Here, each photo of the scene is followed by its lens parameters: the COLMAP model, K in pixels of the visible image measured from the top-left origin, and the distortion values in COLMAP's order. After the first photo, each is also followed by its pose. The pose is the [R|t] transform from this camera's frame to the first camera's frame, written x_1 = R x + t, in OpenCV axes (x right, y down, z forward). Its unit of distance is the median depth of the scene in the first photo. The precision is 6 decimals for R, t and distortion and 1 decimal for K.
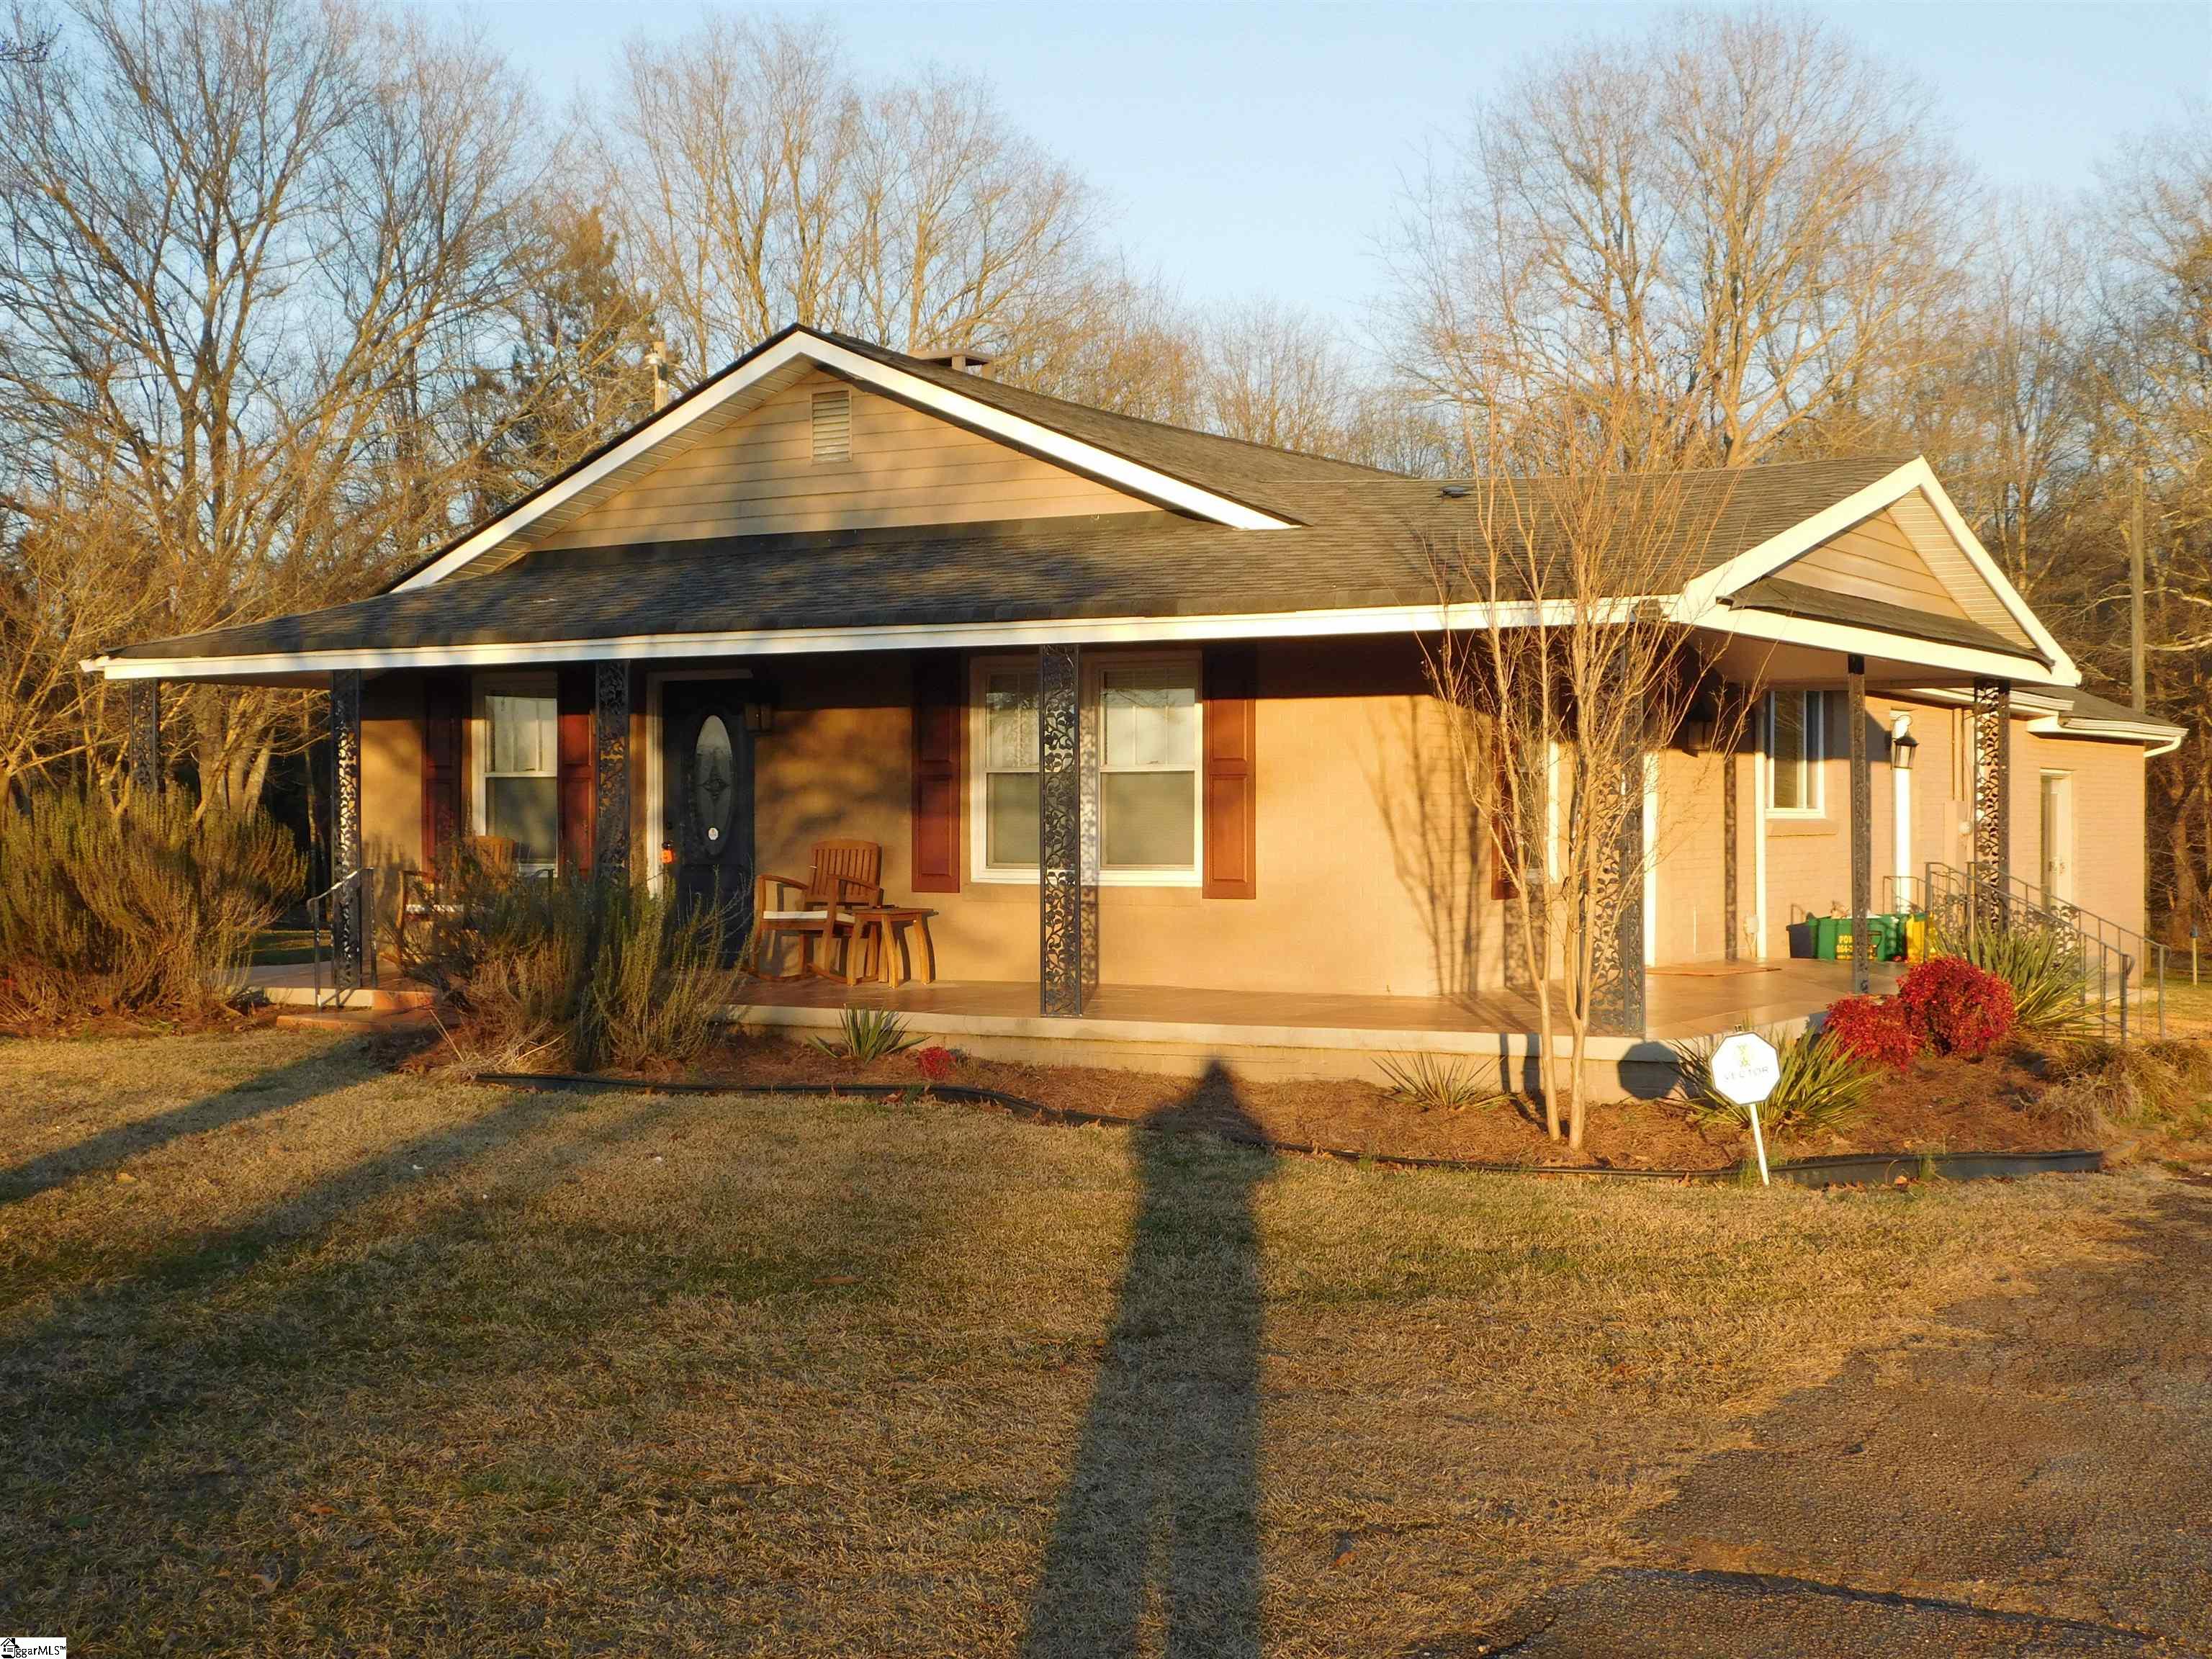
lens RADIAL K [[2901.5, 0, 1106.8], [0, 2901.5, 842.6], [0, 0, 1]] dist [0.006195, 0.000000]
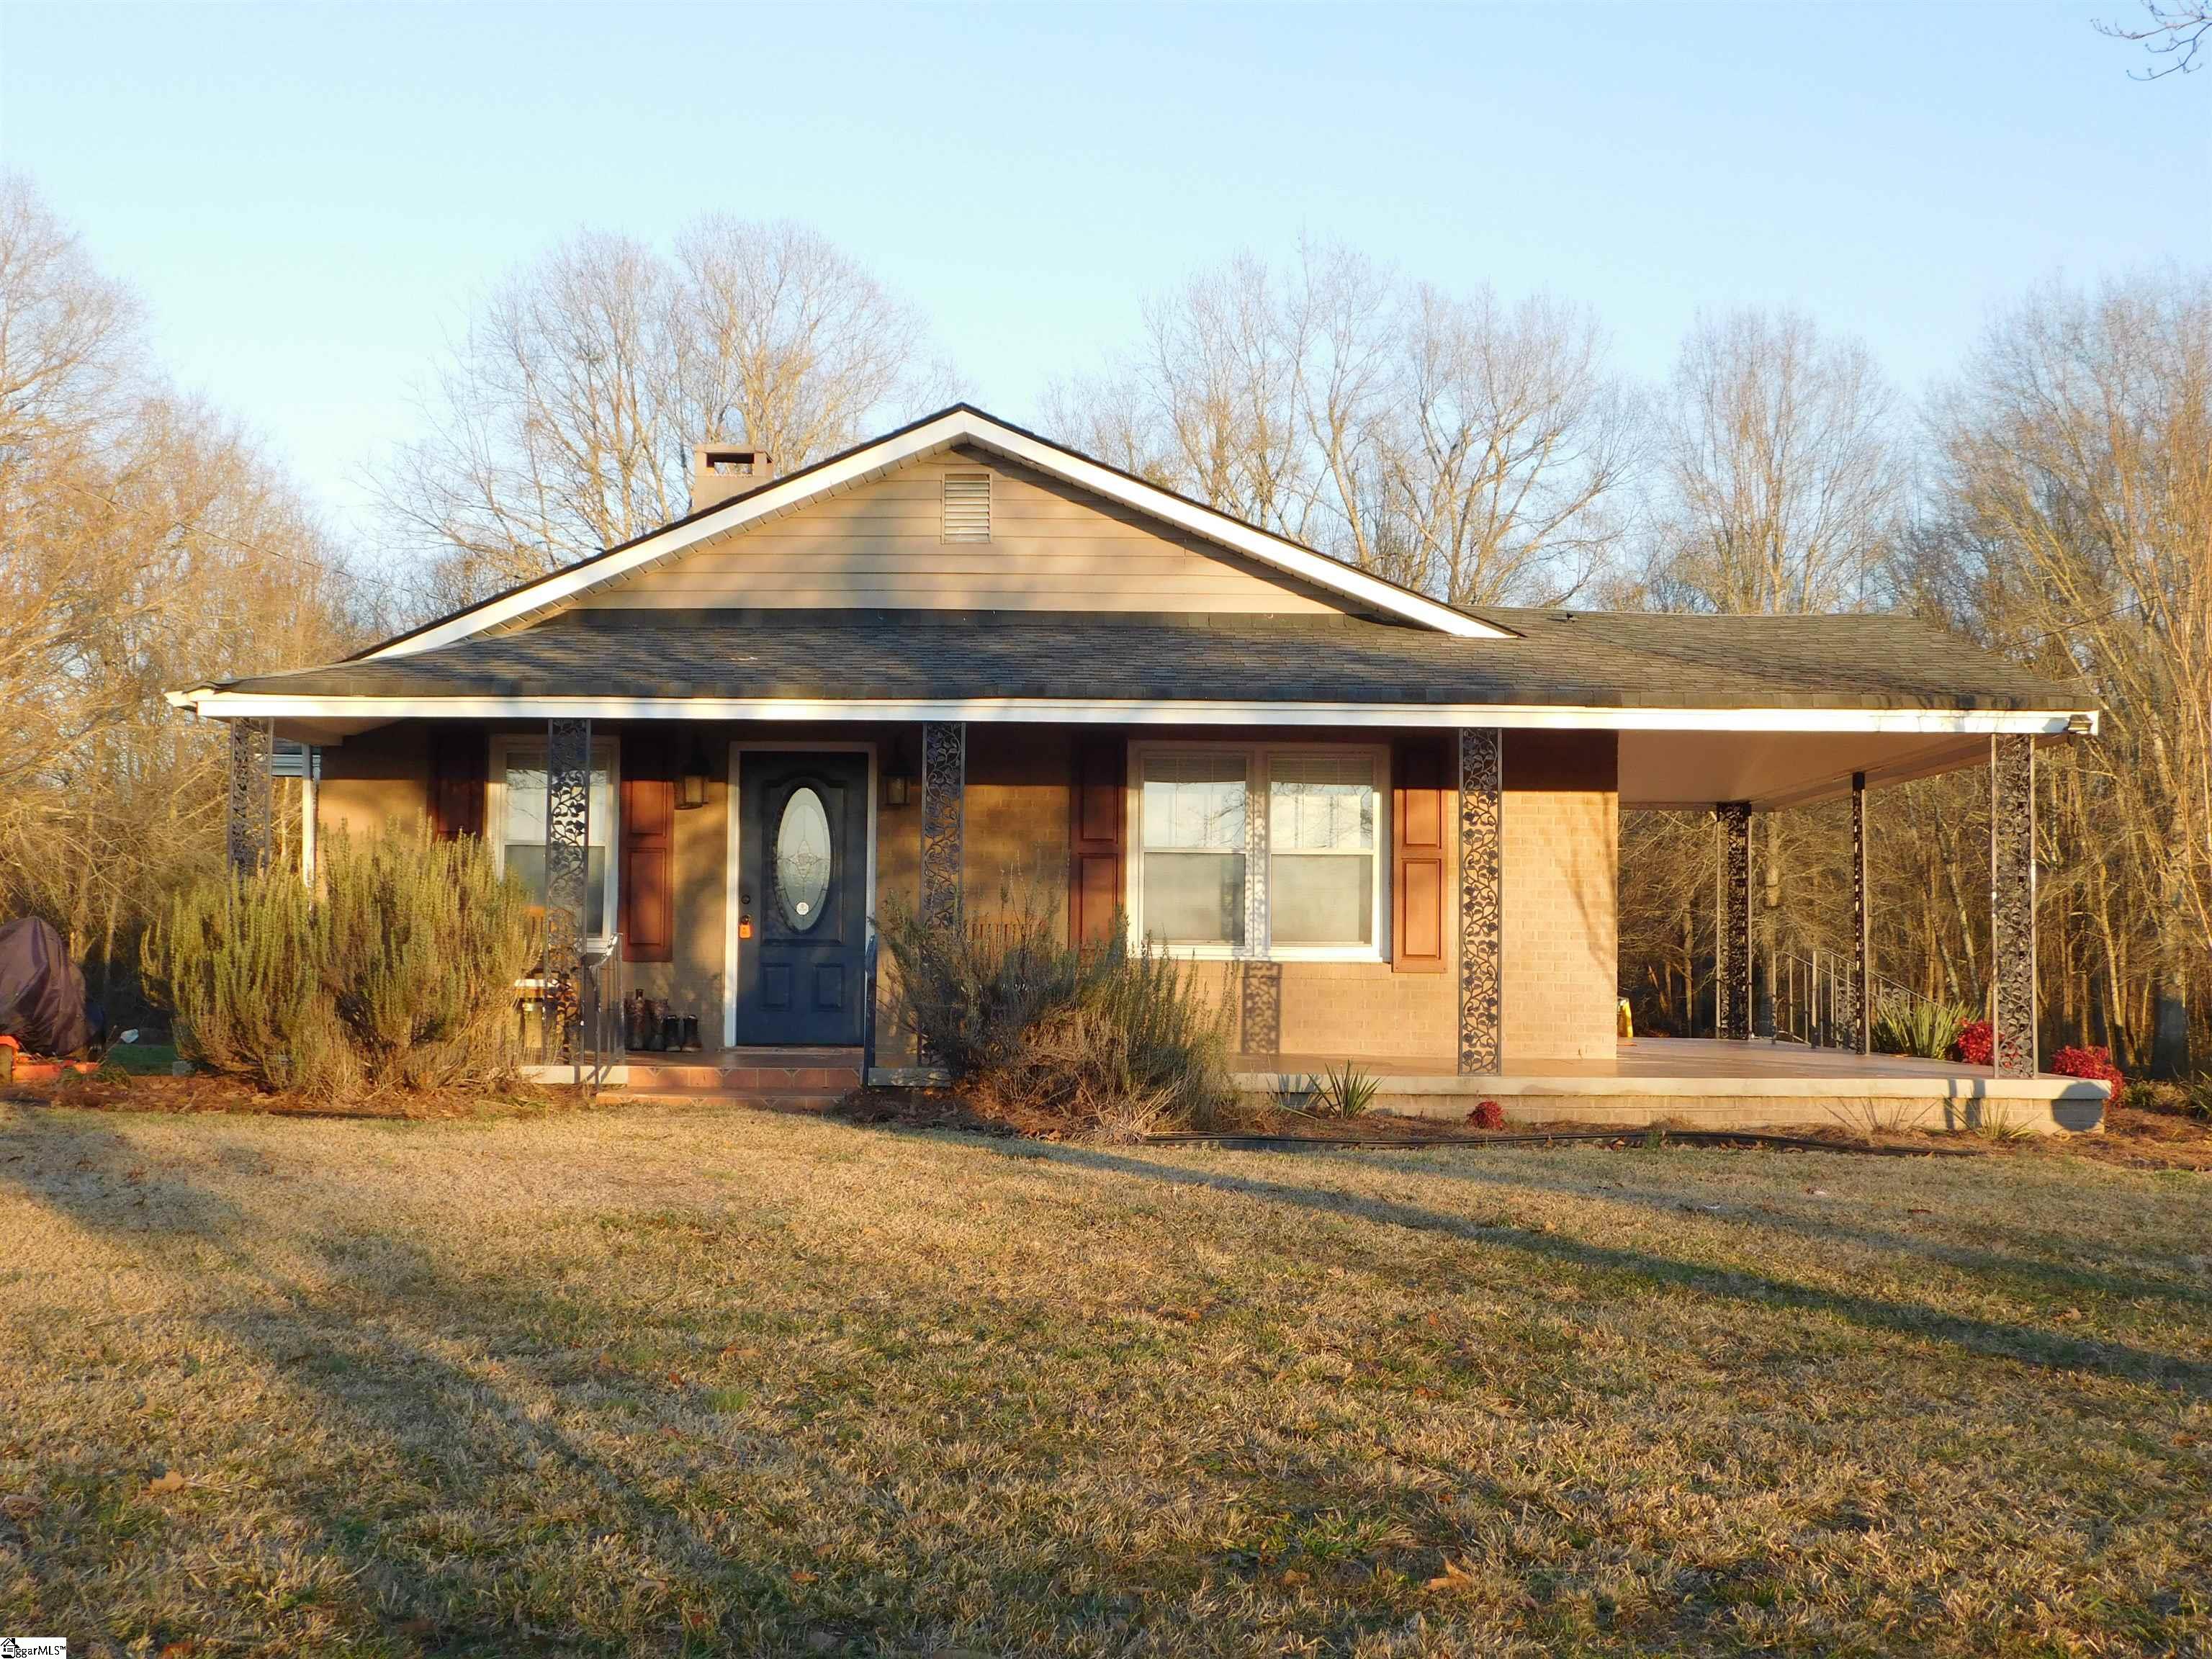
lens RADIAL K [[2554.3, 0, 1105.6], [0, 2554.3, 818.6], [0, 0, 1]] dist [-0.067017, 0.000000]
pose [[0.868638, 0.036408, 0.494108, -0.510054], [-0.007671, 0.998165, -0.060063, 0.019274], [-0.495388, 0.048383, 0.867323, 0.216248]]
